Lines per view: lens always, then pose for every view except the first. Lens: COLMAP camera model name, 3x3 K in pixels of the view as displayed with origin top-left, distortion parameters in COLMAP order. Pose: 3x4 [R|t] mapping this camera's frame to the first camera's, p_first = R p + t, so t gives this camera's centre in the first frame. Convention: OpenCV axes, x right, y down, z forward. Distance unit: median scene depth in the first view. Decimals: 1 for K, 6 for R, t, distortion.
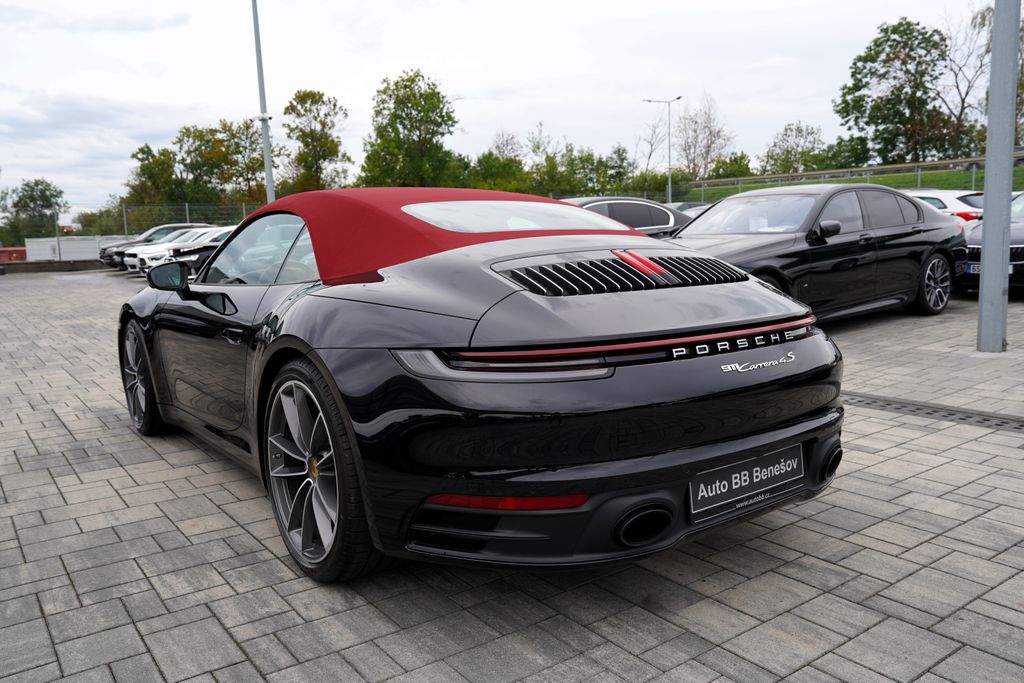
lens RADIAL K [[803.1, 0, 509.4], [0, 803.1, 311.7], [0, 0, 1]] dist [-0.098106, 0.139800]
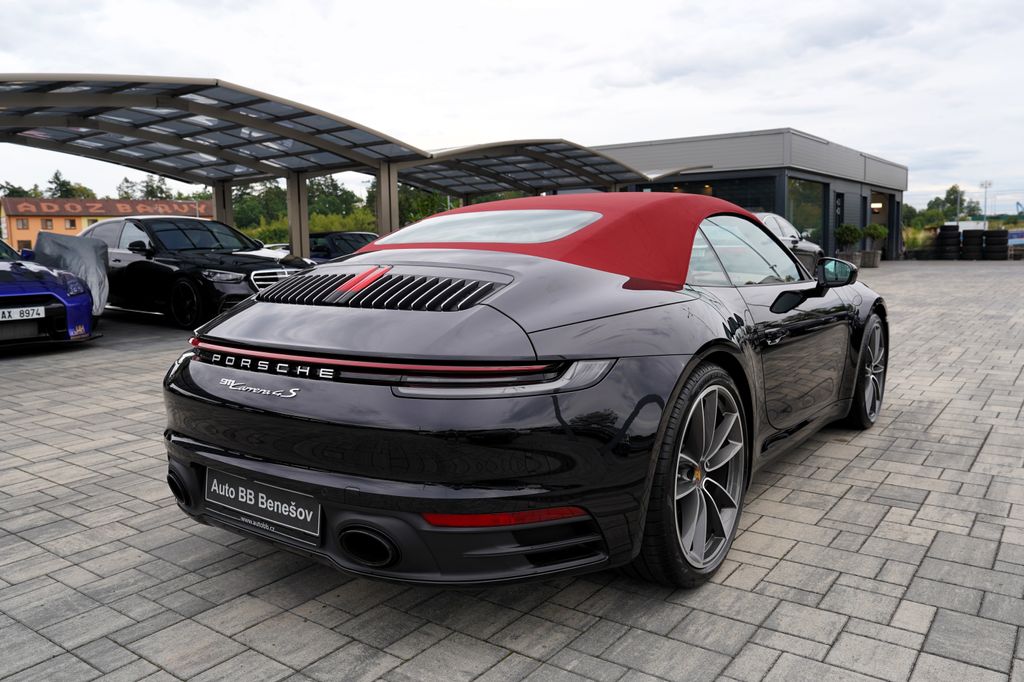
lens RADIAL K [[803.1, 0, 509.4], [0, 803.1, 311.2], [0, 0, 1]] dist [-0.098106, 0.139800]
pose [[0.299378, 0.104518, -0.948393, 0.989586], [-0.080445, 0.993208, 0.084063, -0.101941], [0.950737, 0.051126, 0.305753, 0.739411]]
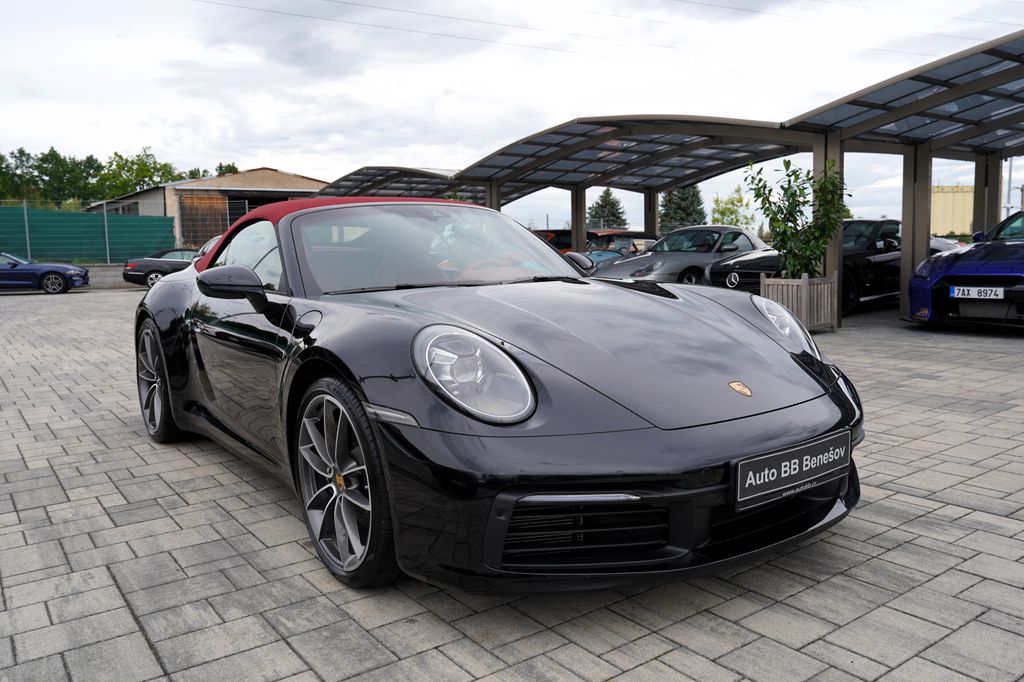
lens RADIAL K [[803.1, 0, 509.4], [0, 803.1, 311.2], [0, 0, 1]] dist [-0.098106, 0.139800]
pose [[-0.998528, 0.052722, 0.012720, -0.421154], [0.054111, 0.984275, 0.168148, -0.216513], [-0.003655, 0.168589, -0.985680, 2.642193]]
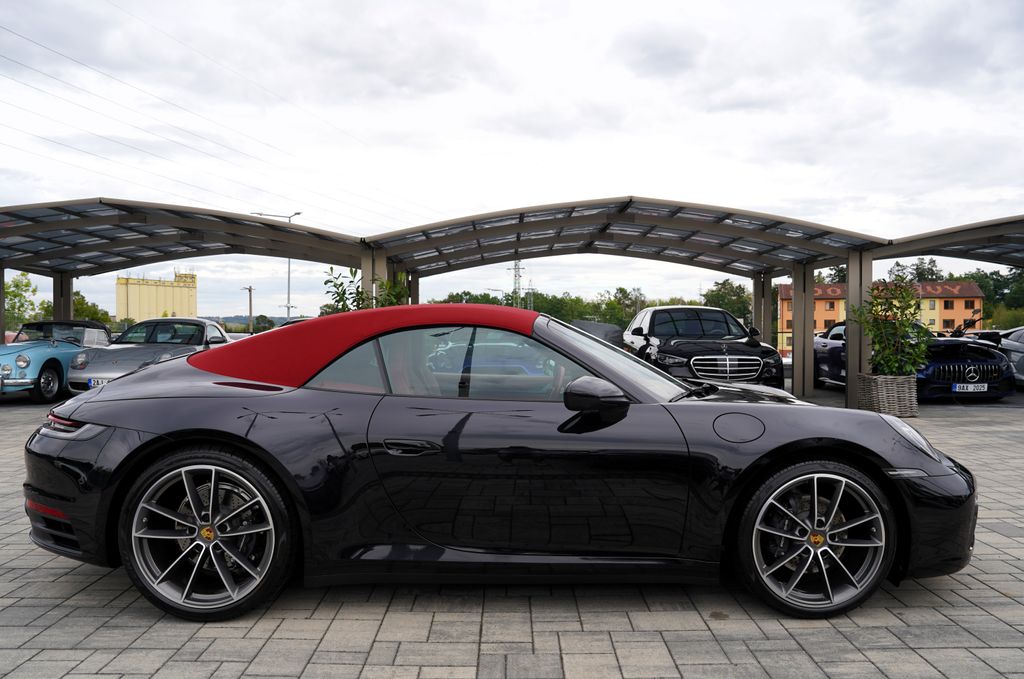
lens RADIAL K [[752.8, 0, 509.7], [0, 752.8, 314.9], [0, 0, 1]] dist [-0.109772, 0.090996]
pose [[-0.590619, 0.012283, -0.806857, 0.820376], [-0.059661, 0.996483, 0.058841, -0.252593], [0.804742, 0.082891, -0.587809, 2.088194]]
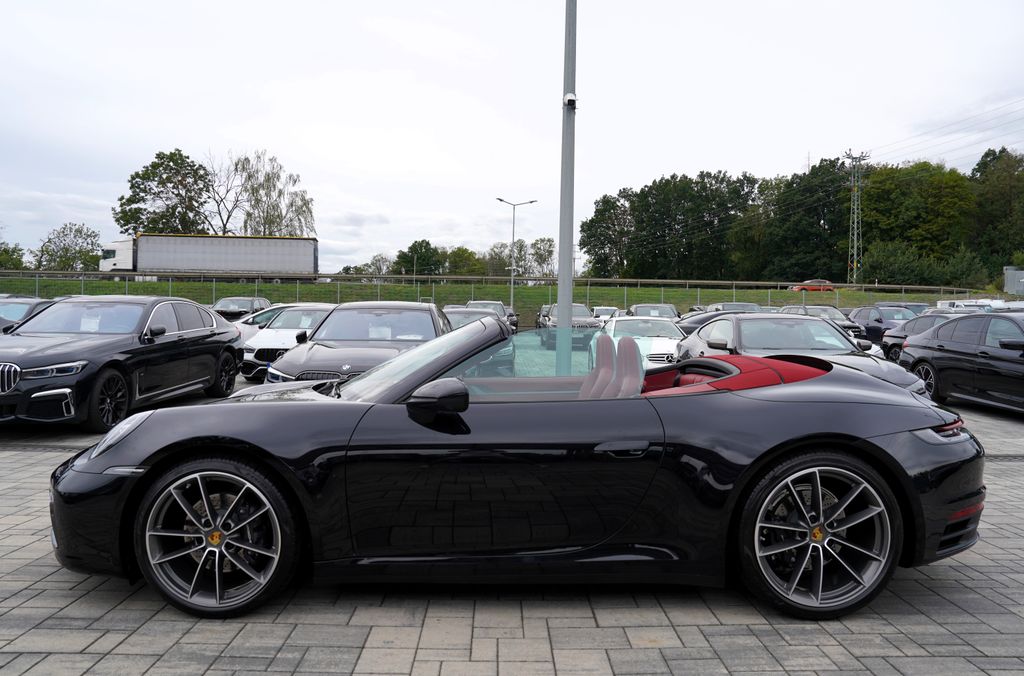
lens RADIAL K [[714.7, 0, 512.0], [0, 714.7, 338.0], [0, 0, 1]] dist [-0.133441, 0.102323]
pose [[0.570571, 0.026946, 0.820806, -1.245480], [0.046611, 0.996788, -0.065124, -0.059799], [-0.819924, 0.075417, 0.567483, 0.634950]]
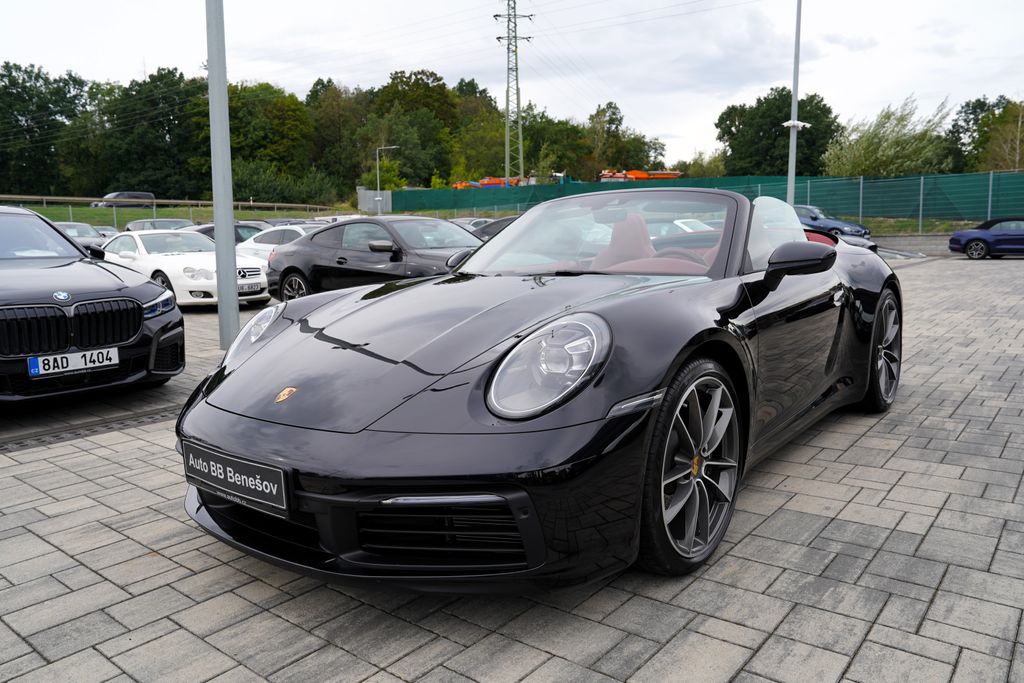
lens RADIAL K [[740.7, 0, 522.2], [0, 740.7, 315.3], [0, 0, 1]] dist [-0.115336, 0.122447]
pose [[-0.259080, -0.054311, 0.964328, -1.367131], [0.126197, 0.987955, 0.089546, -0.111070], [-0.957576, 0.144894, -0.249106, 1.841622]]
